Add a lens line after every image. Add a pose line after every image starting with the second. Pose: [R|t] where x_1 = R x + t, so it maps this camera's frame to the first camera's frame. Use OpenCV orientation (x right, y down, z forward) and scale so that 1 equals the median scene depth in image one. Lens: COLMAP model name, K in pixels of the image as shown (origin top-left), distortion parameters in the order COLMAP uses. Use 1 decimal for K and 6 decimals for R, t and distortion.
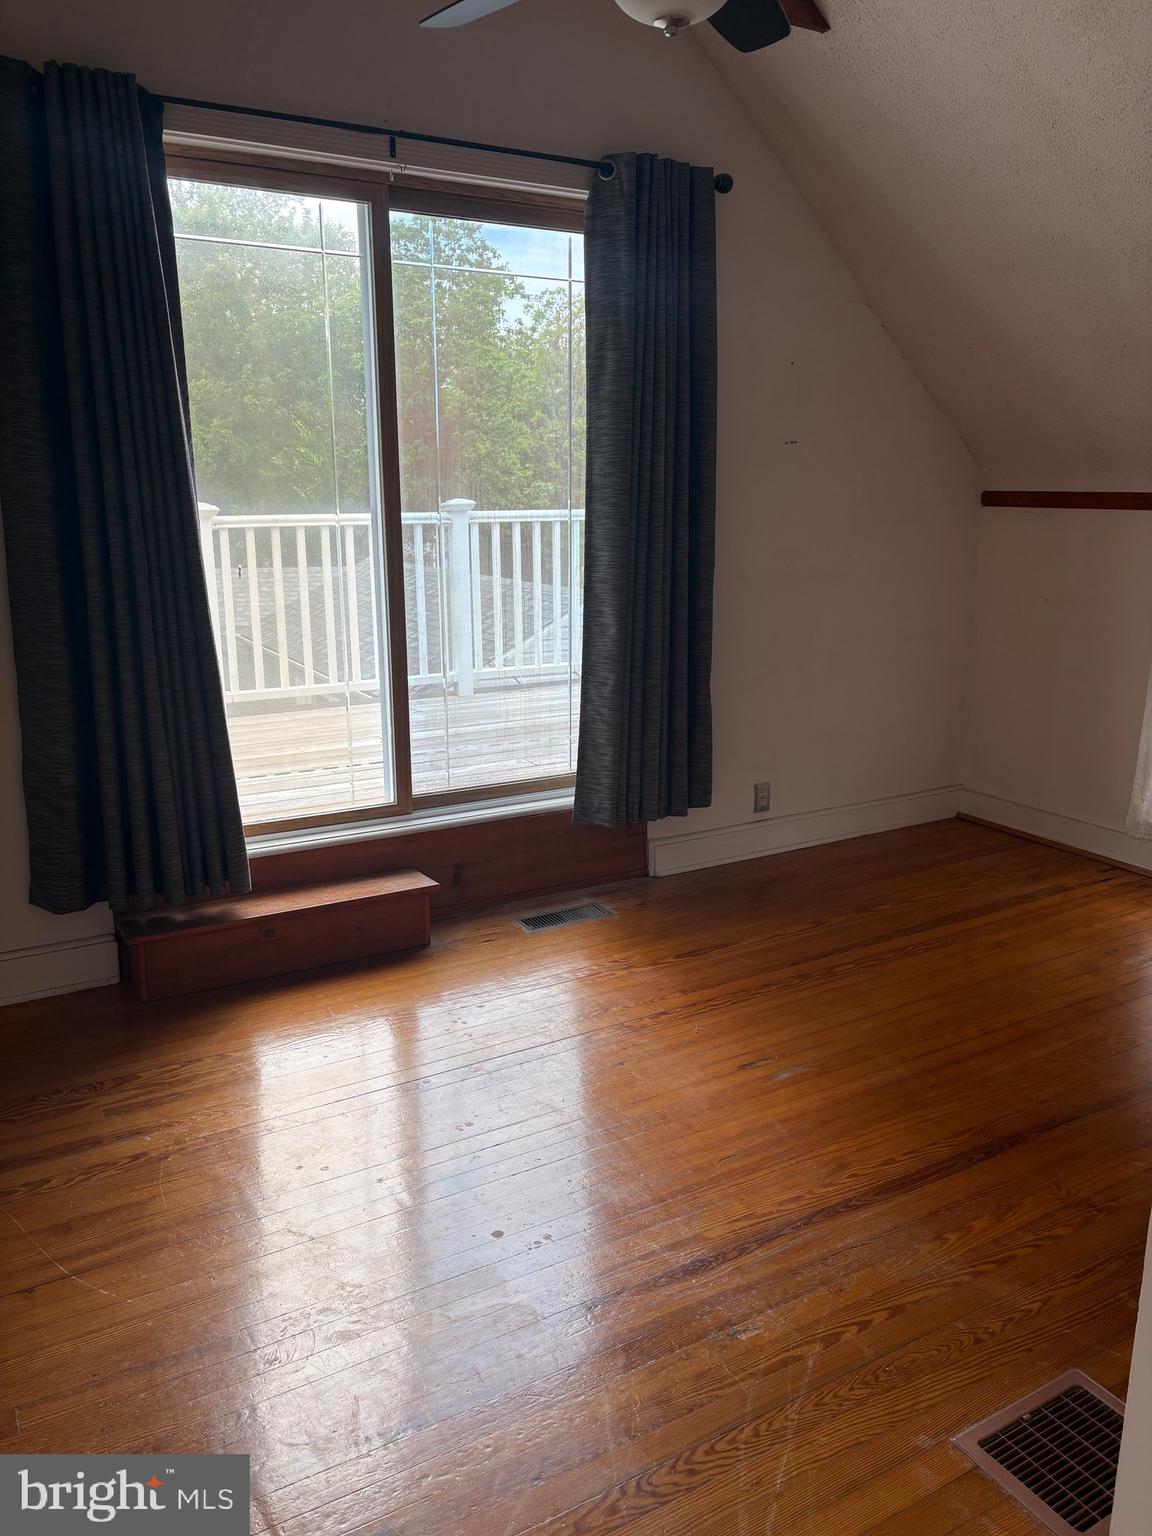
lens RADIAL K [[1168.0, 0, 582.9], [0, 1168.0, 772.0], [0, 0, 1]] dist [0.032007, -0.014210]
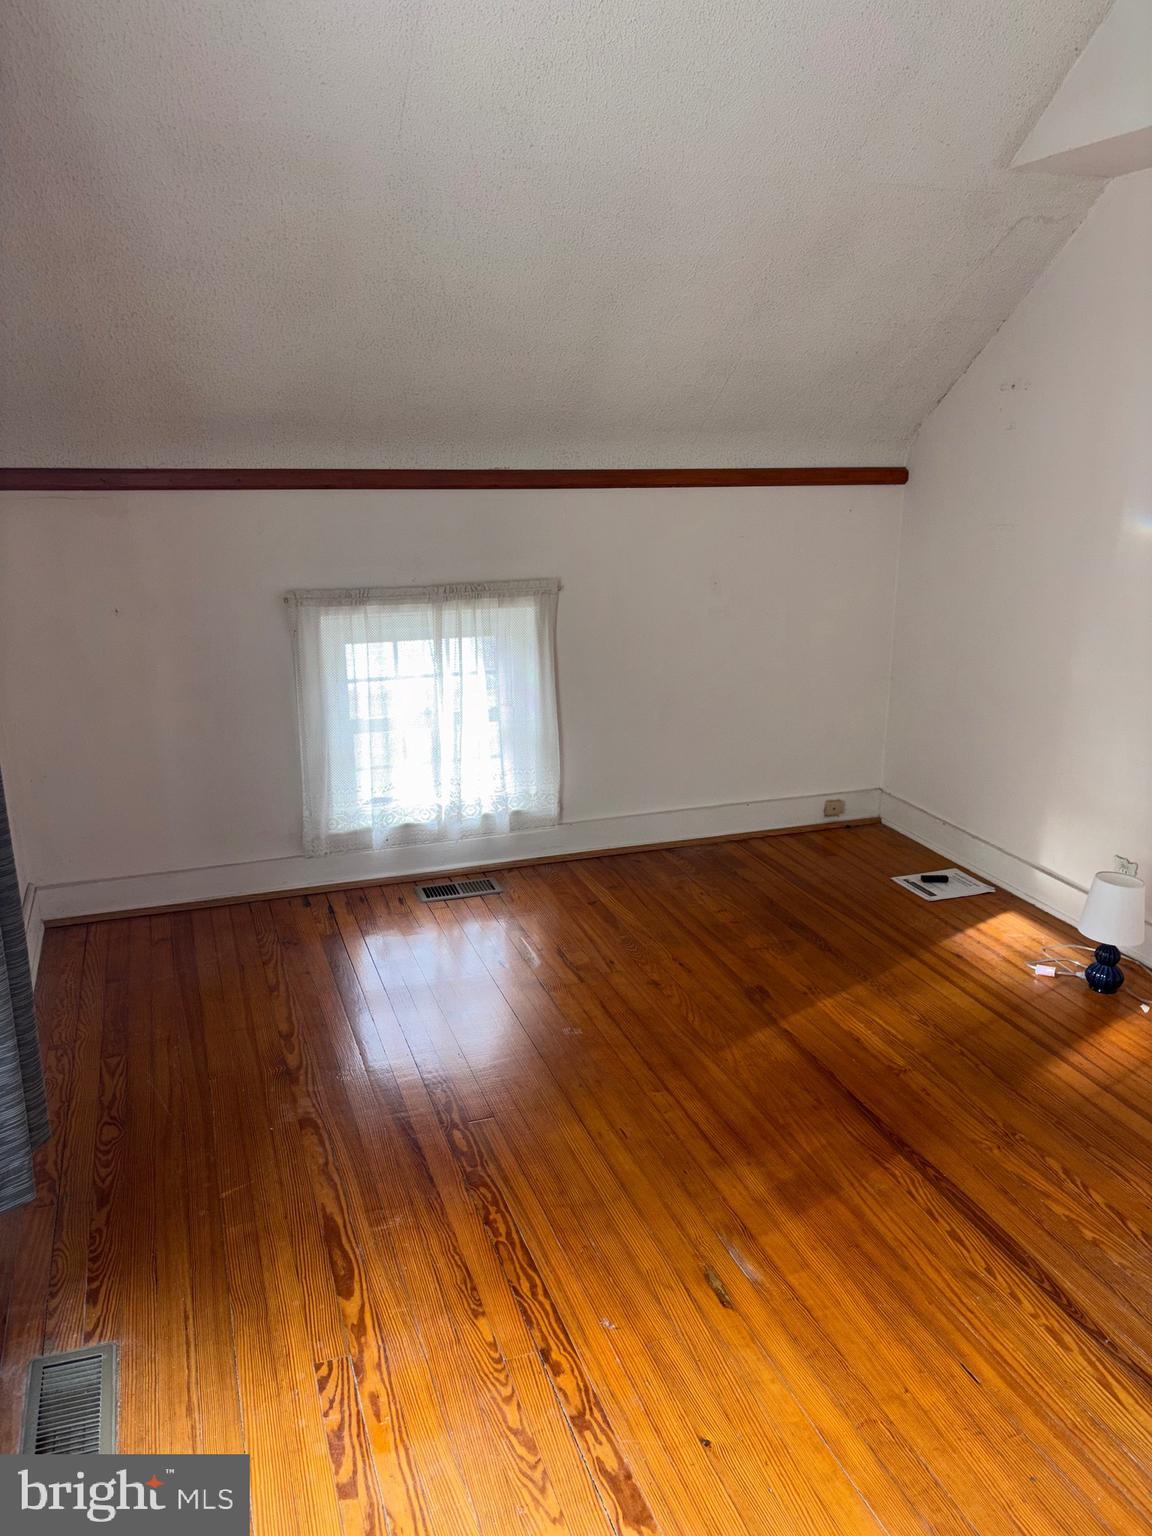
lens RADIAL K [[1168.0, 0, 582.9], [0, 1168.0, 772.0], [0, 0, 1]] dist [0.032007, -0.014210]
pose [[0.172801, -0.272961, 0.946378, -0.464290], [0.234945, 0.944520, 0.229526, -0.234871], [-0.956525, 0.182685, 0.227345, 0.871031]]
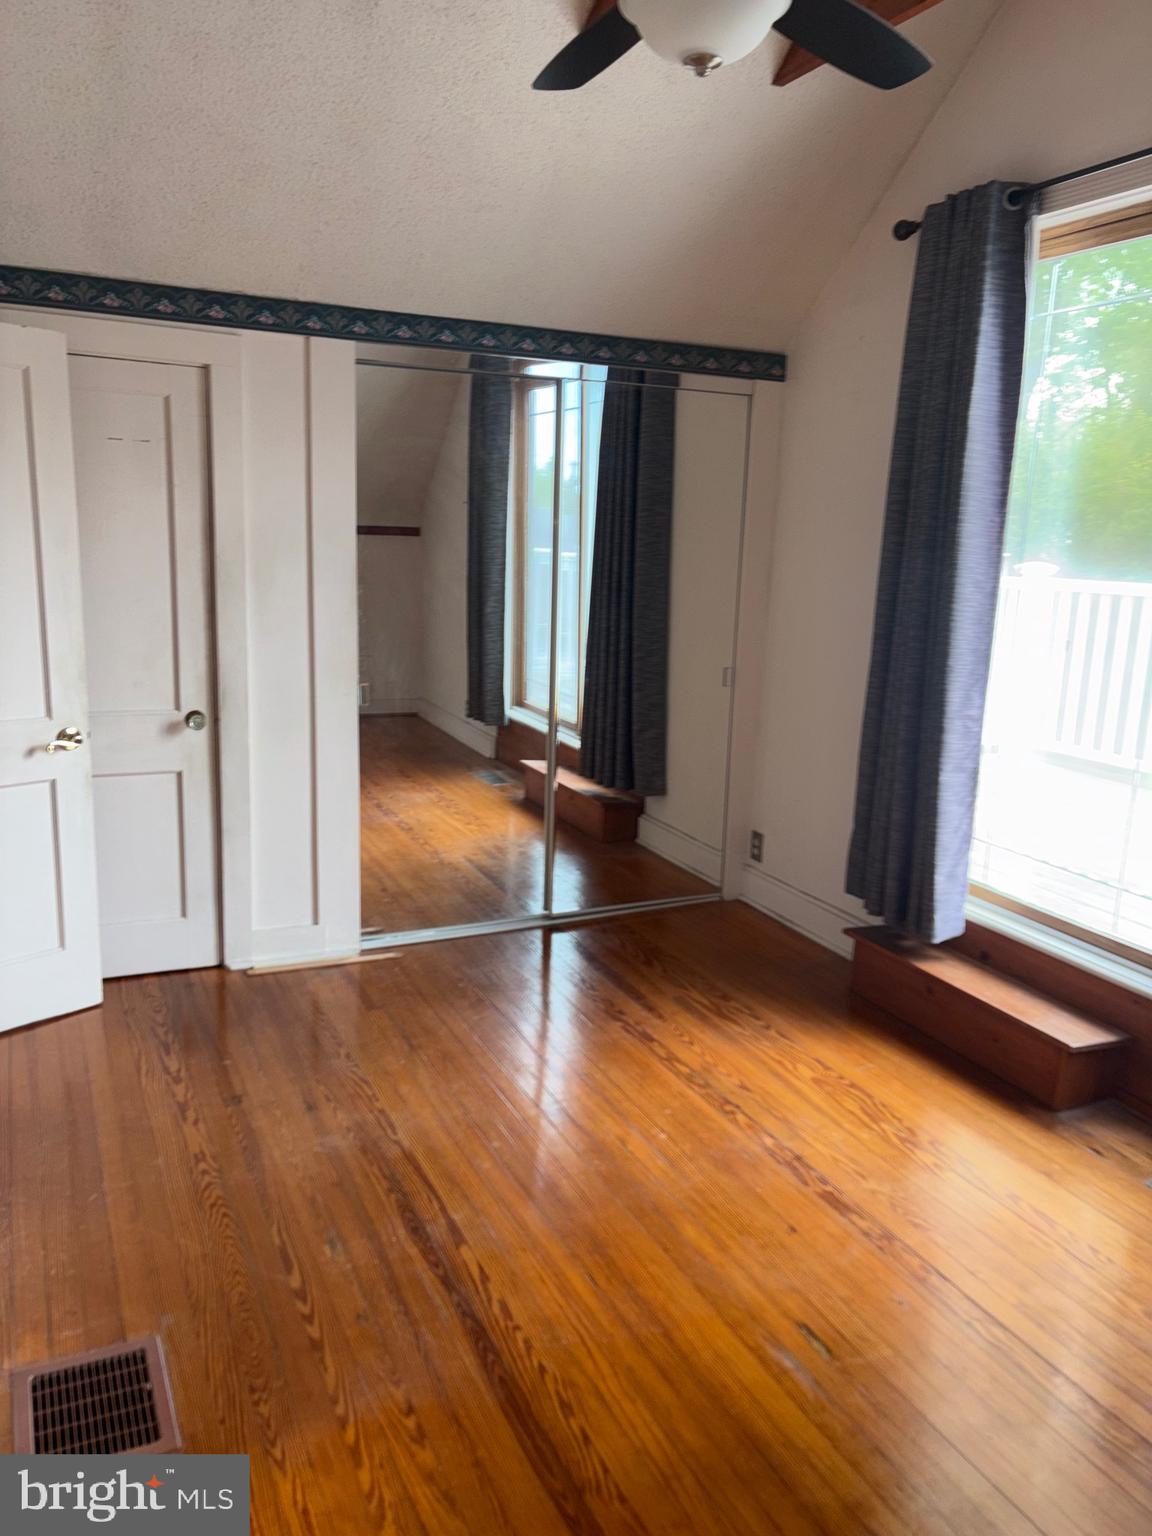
lens RADIAL K [[1168.0, 0, 582.9], [0, 1168.0, 772.0], [0, 0, 1]] dist [0.032007, -0.014210]
pose [[-0.075058, 0.205074, -0.975864, 0.811682], [-0.275644, 0.936227, 0.217945, -0.204203], [0.958325, 0.285350, -0.013744, 0.782214]]
